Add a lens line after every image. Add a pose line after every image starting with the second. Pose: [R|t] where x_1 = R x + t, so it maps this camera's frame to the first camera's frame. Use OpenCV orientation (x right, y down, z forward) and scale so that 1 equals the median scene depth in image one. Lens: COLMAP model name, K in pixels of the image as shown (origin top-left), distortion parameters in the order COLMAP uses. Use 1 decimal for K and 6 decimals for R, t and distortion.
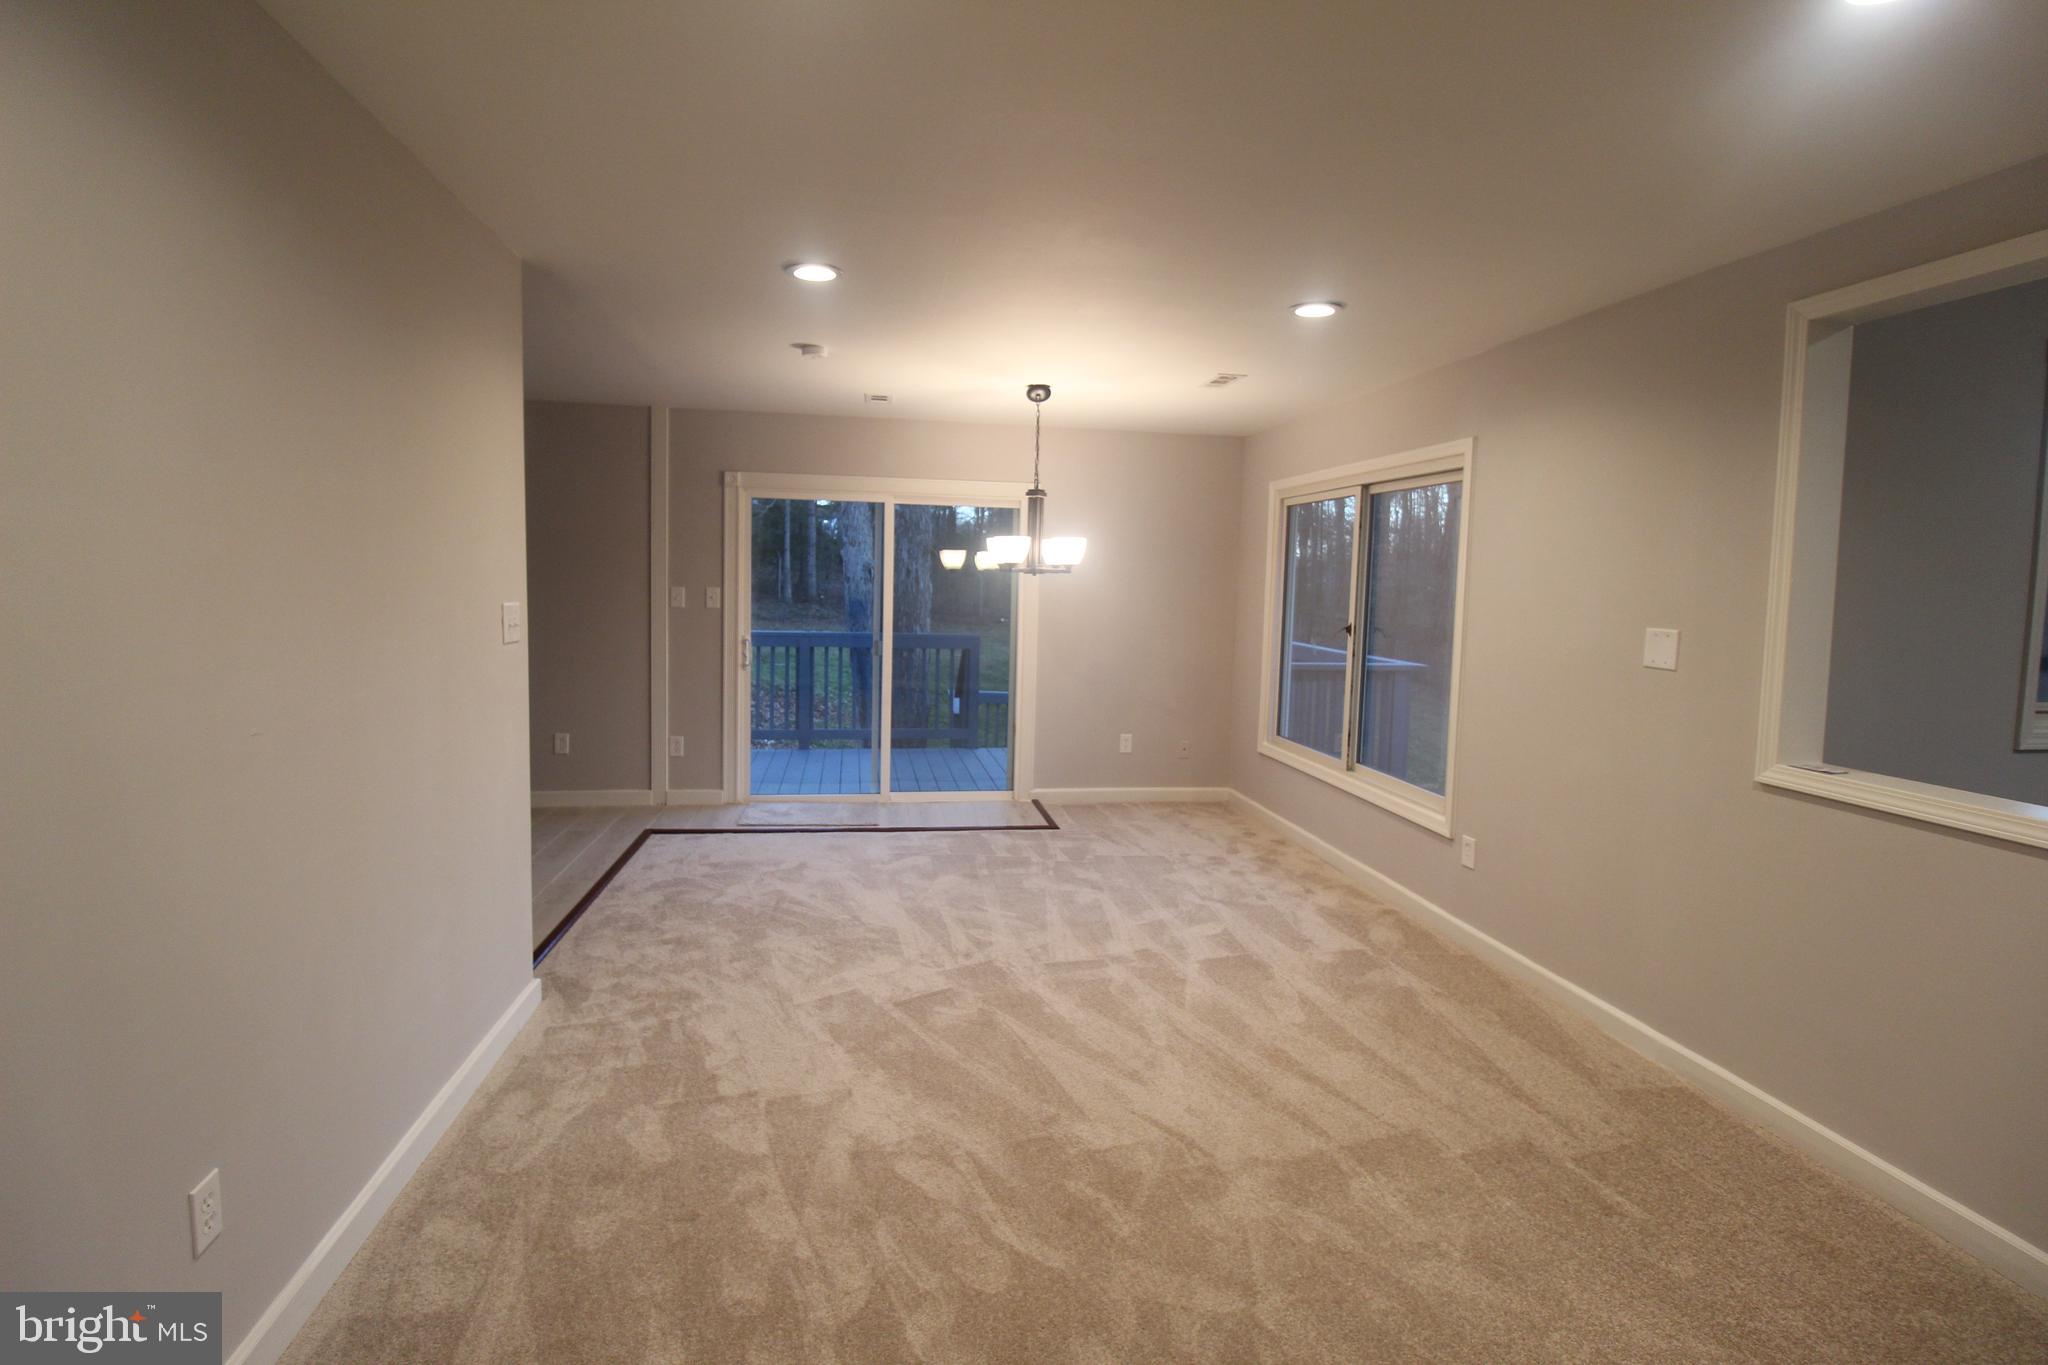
lens RADIAL K [[975.2, 0, 1023.1], [0, 975.2, 654.3], [0, 0, 1]] dist [0.001661, 0.000074]
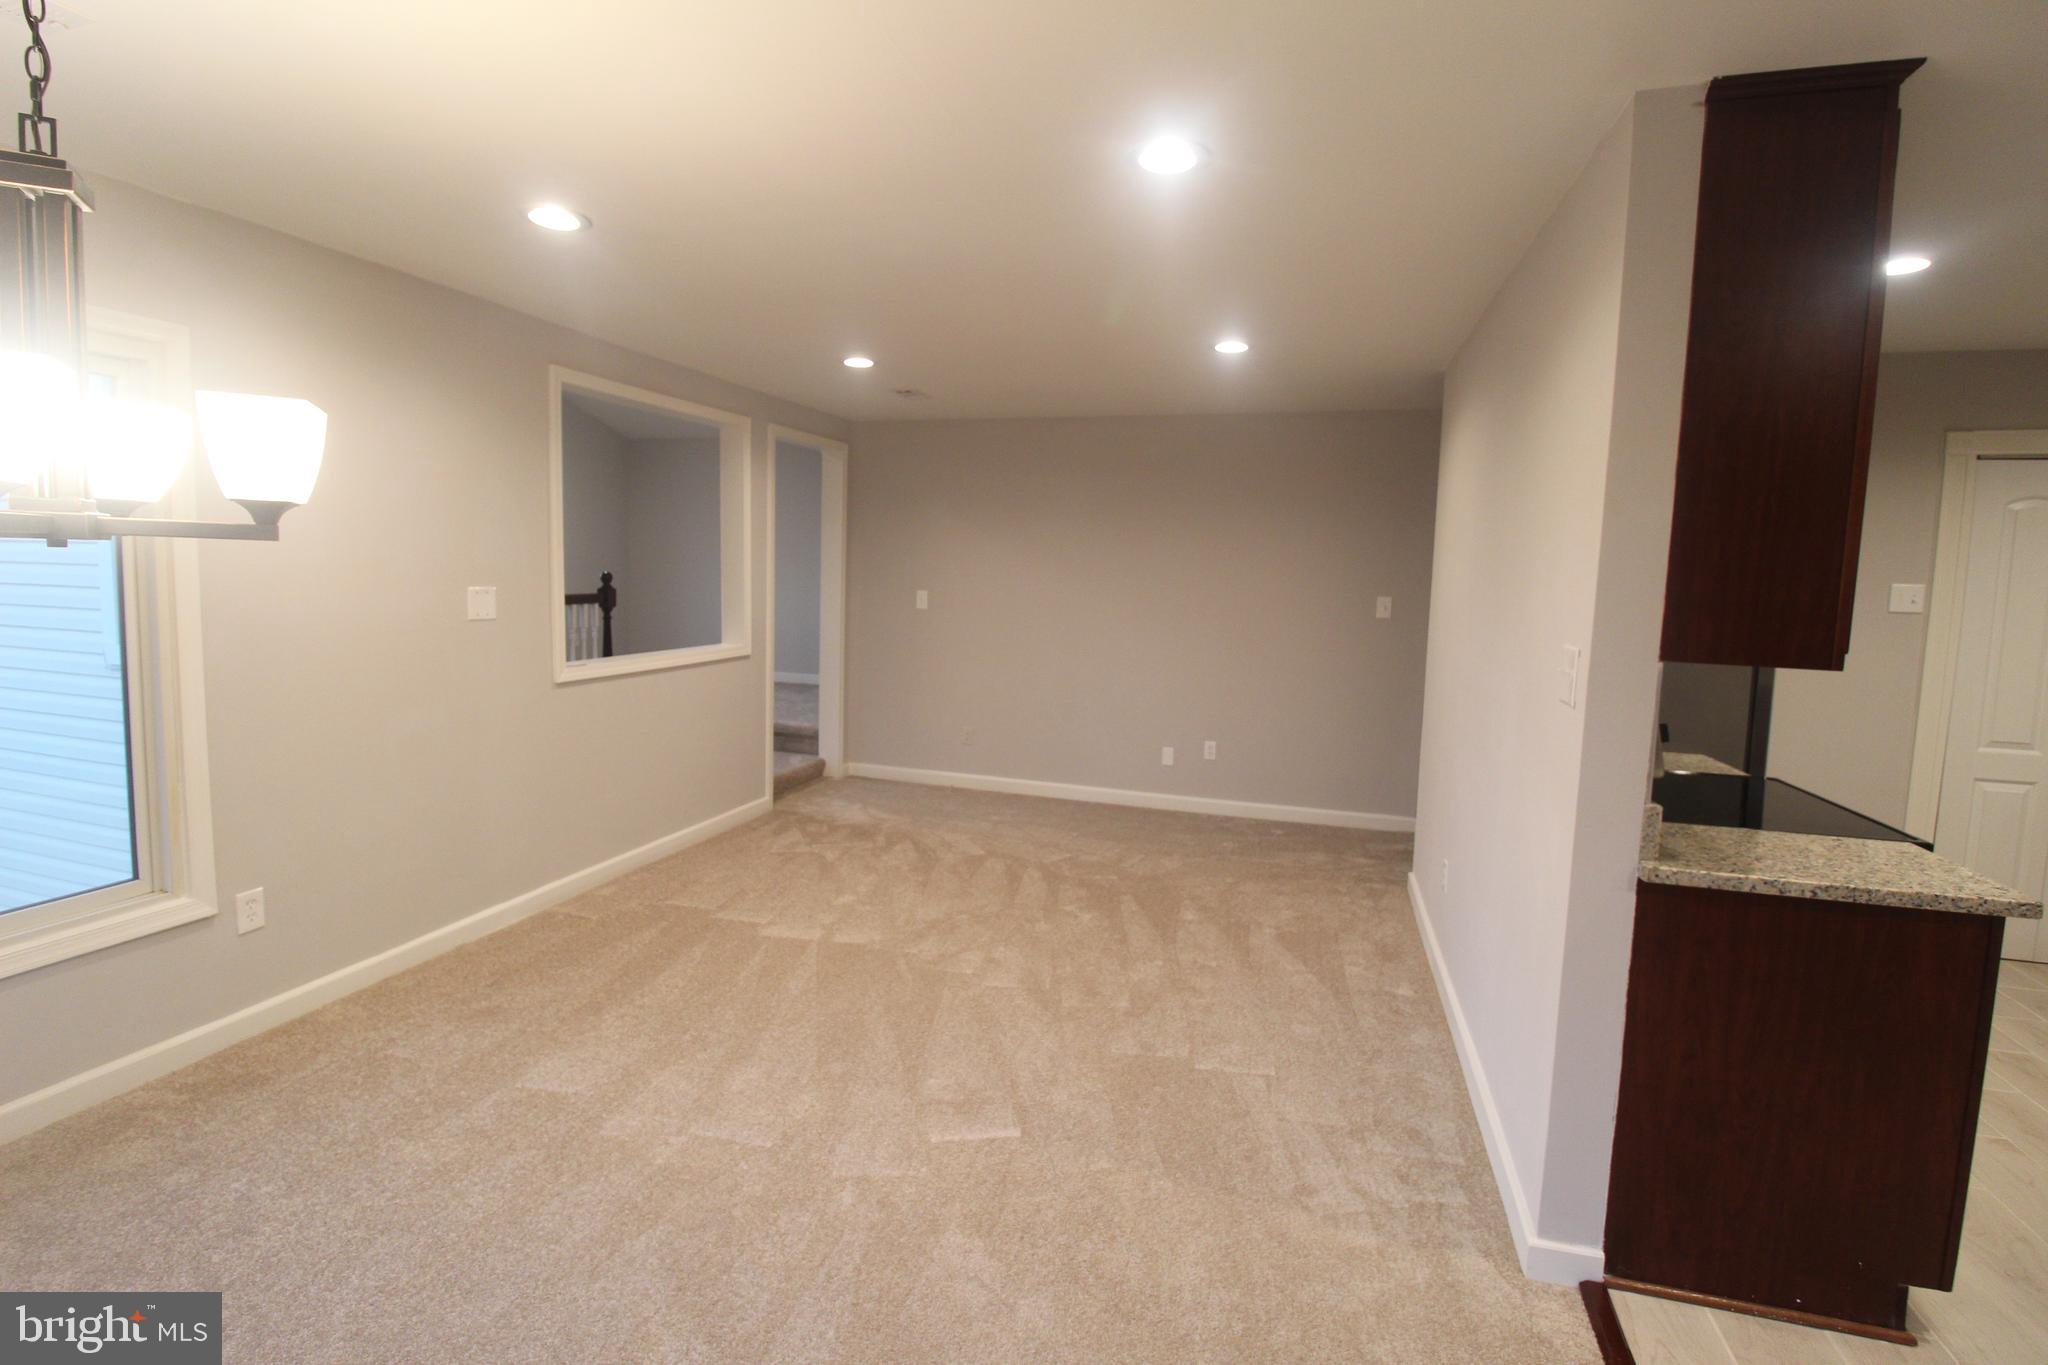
lens RADIAL K [[975.2, 0, 1023.1], [0, 975.2, 654.3], [0, 0, 1]] dist [0.001661, 0.000074]
pose [[-0.899375, -0.086455, 0.428544, -0.468149], [-0.015334, 0.985887, 0.166711, -0.153167], [-0.436909, 0.143365, -0.888007, 1.761970]]
